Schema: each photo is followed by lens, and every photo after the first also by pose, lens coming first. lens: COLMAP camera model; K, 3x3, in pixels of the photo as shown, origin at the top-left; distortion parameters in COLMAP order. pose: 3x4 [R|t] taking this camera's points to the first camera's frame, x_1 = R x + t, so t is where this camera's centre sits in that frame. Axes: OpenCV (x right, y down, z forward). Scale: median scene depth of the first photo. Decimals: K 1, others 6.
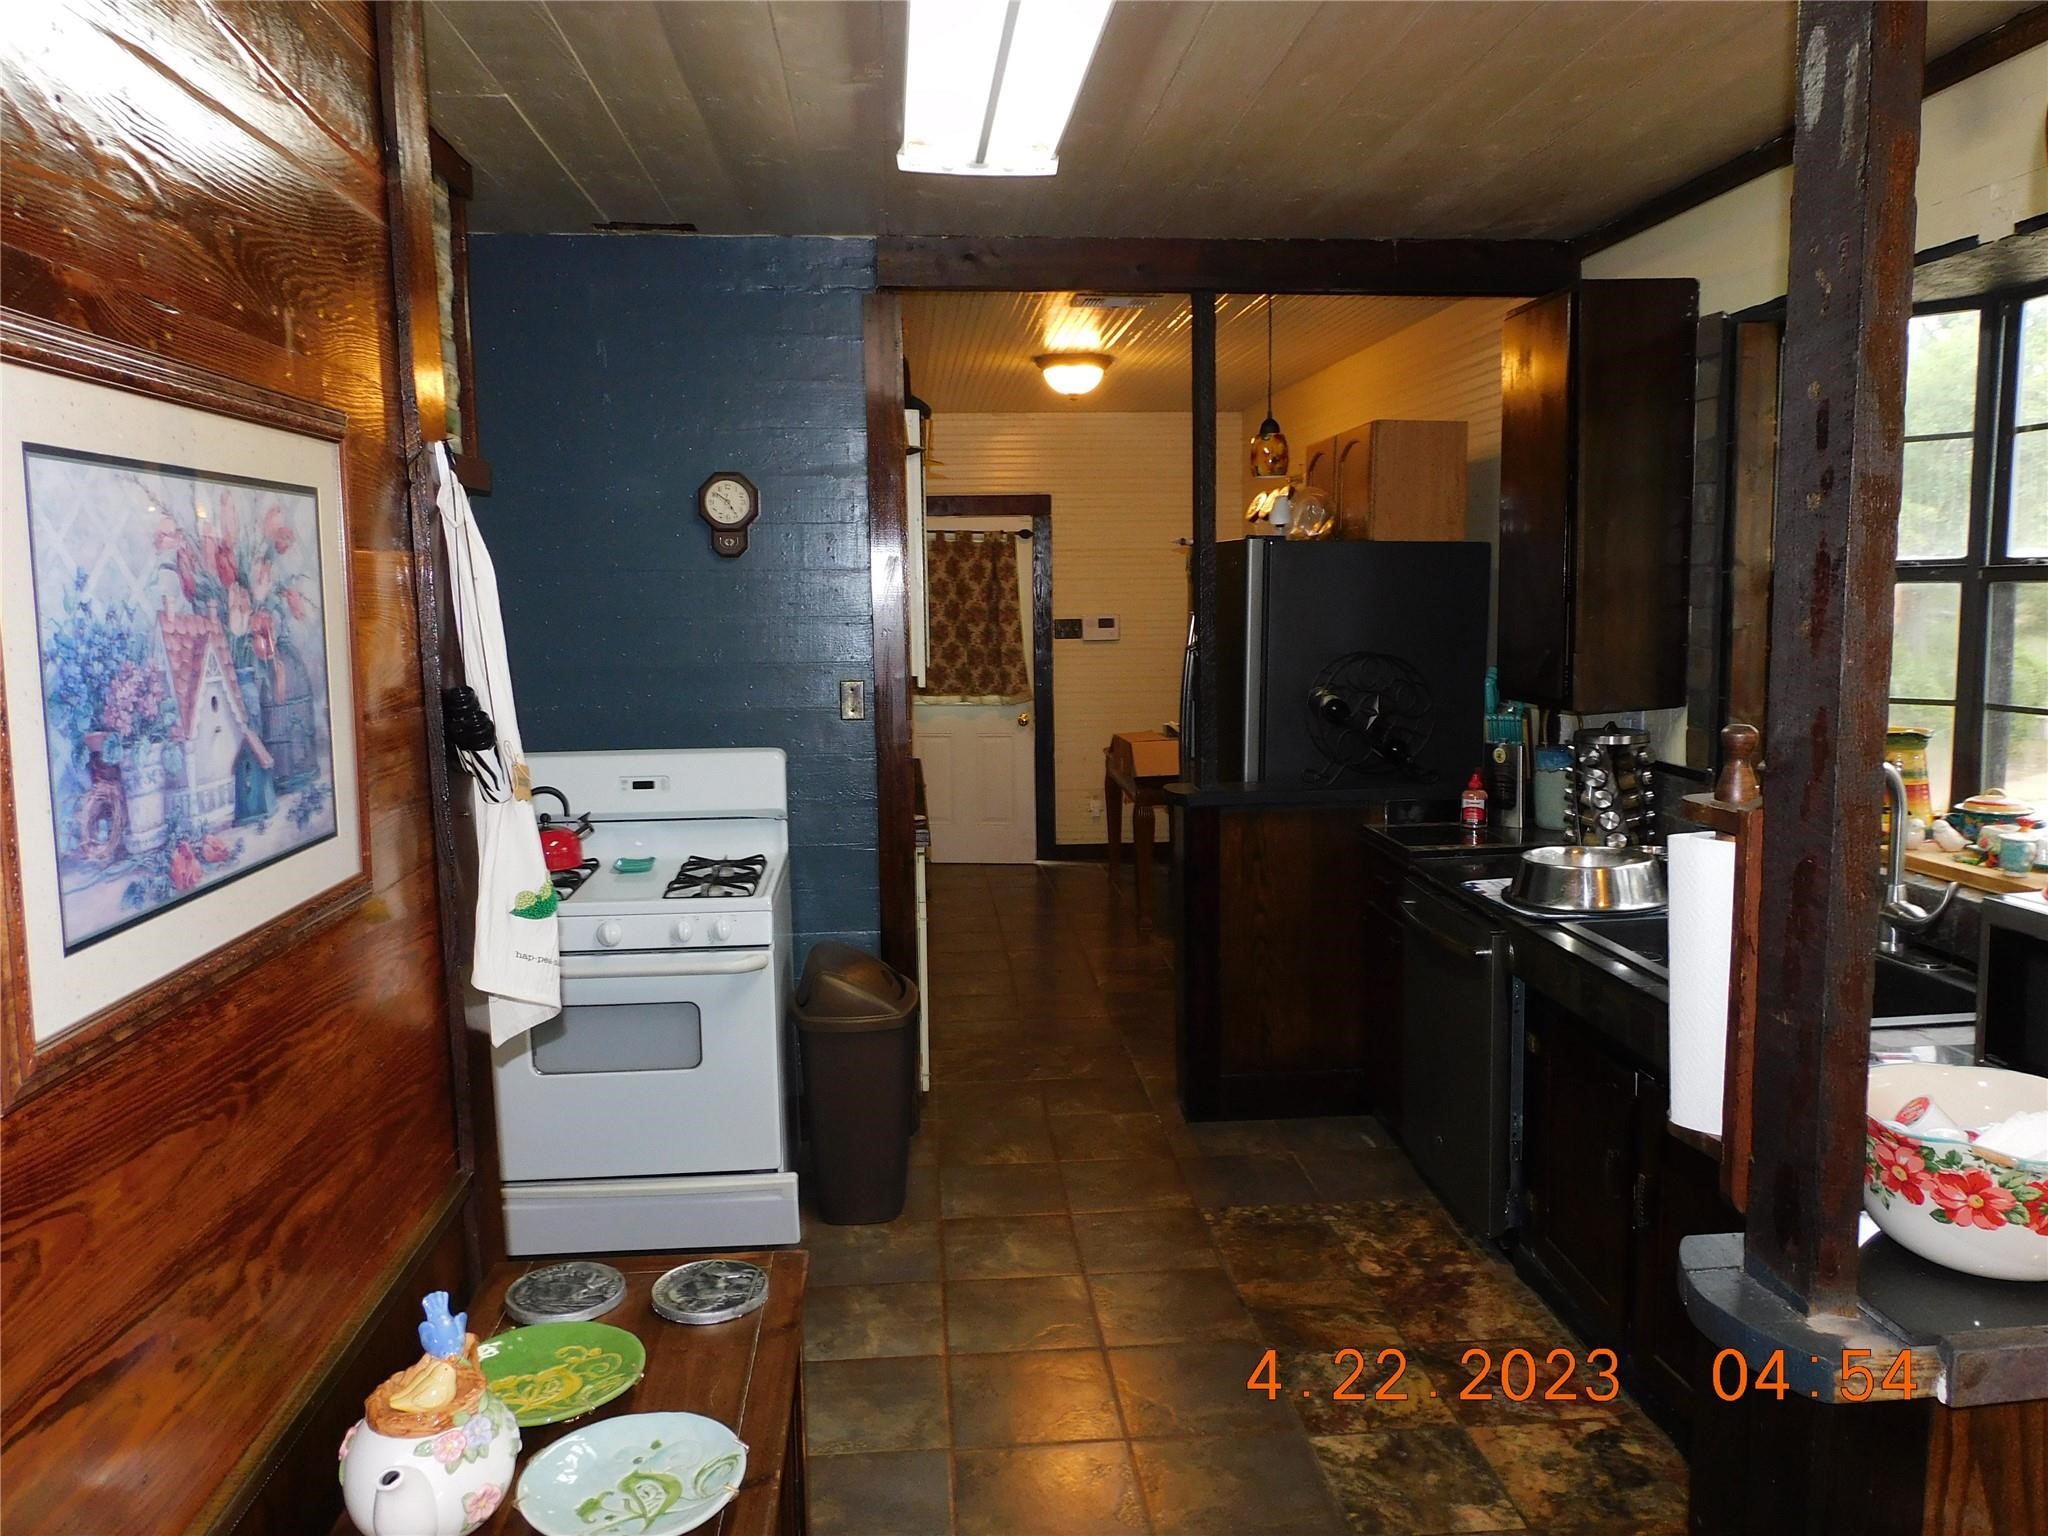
lens RADIAL K [[1467.1, 0, 1023.8], [0, 1467.1, 762.6], [0, 0, 1]] dist [-0.005924, 0.005456]
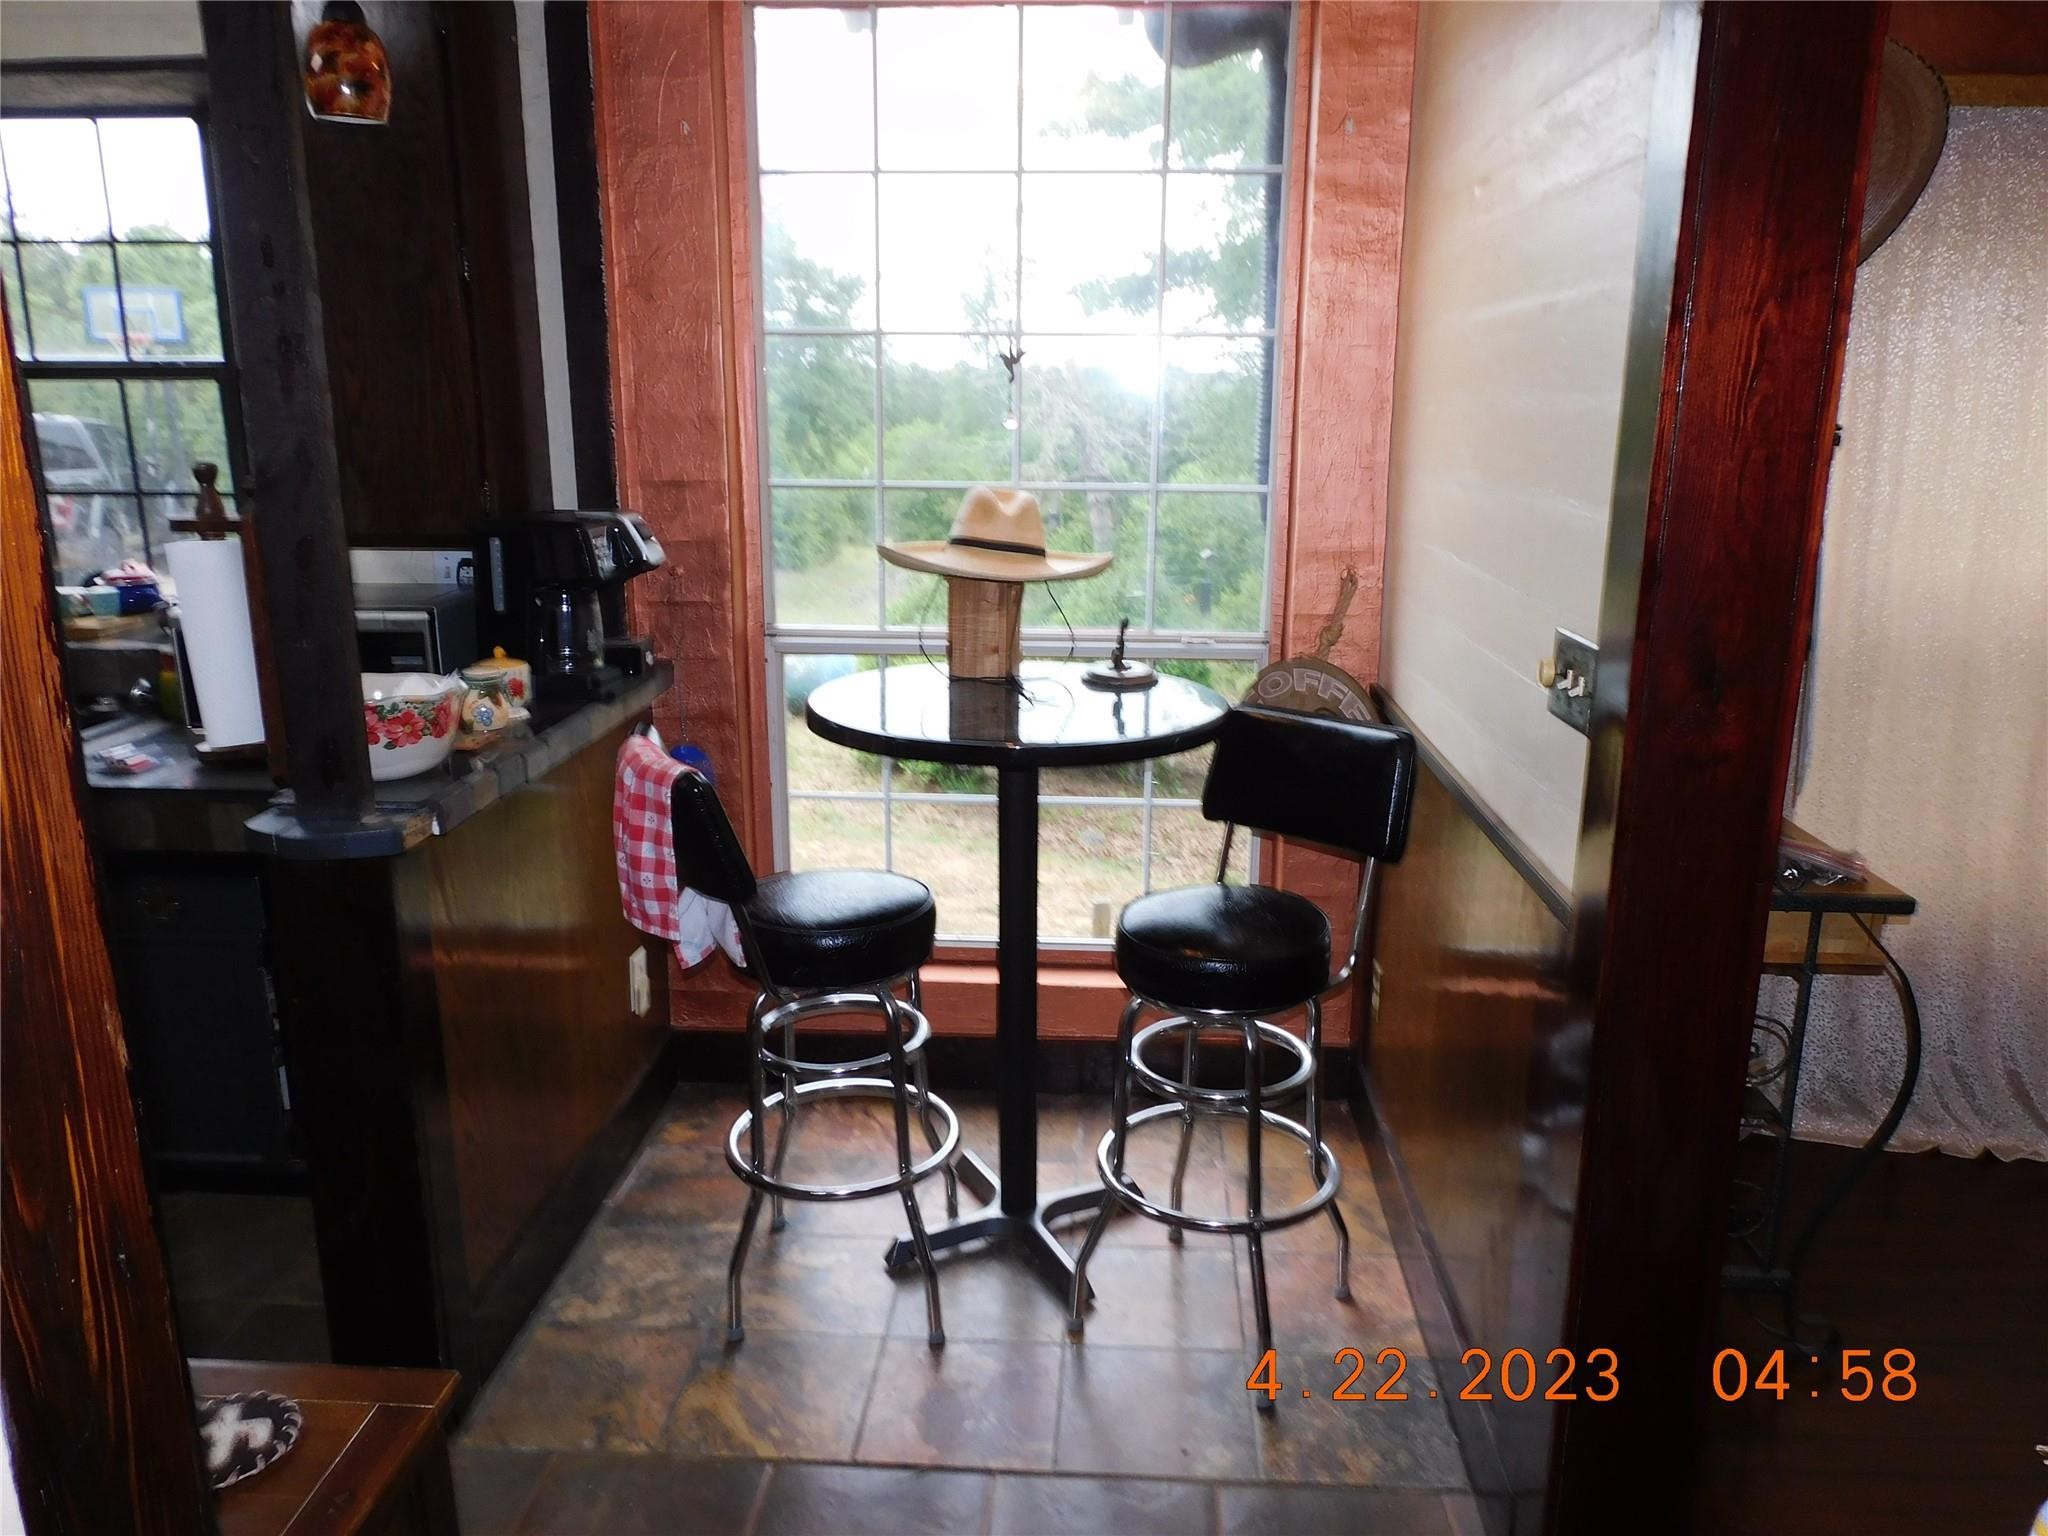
lens RADIAL K [[1467.1, 0, 1023.7], [0, 1467.1, 770.0], [0, 0, 1]] dist [-0.005924, 0.005456]
pose [[0.152641, -0.219635, 0.963567, -0.923925], [0.118951, 0.971987, 0.202711, 0.082526], [-0.981097, 0.083675, 0.174491, -0.011698]]
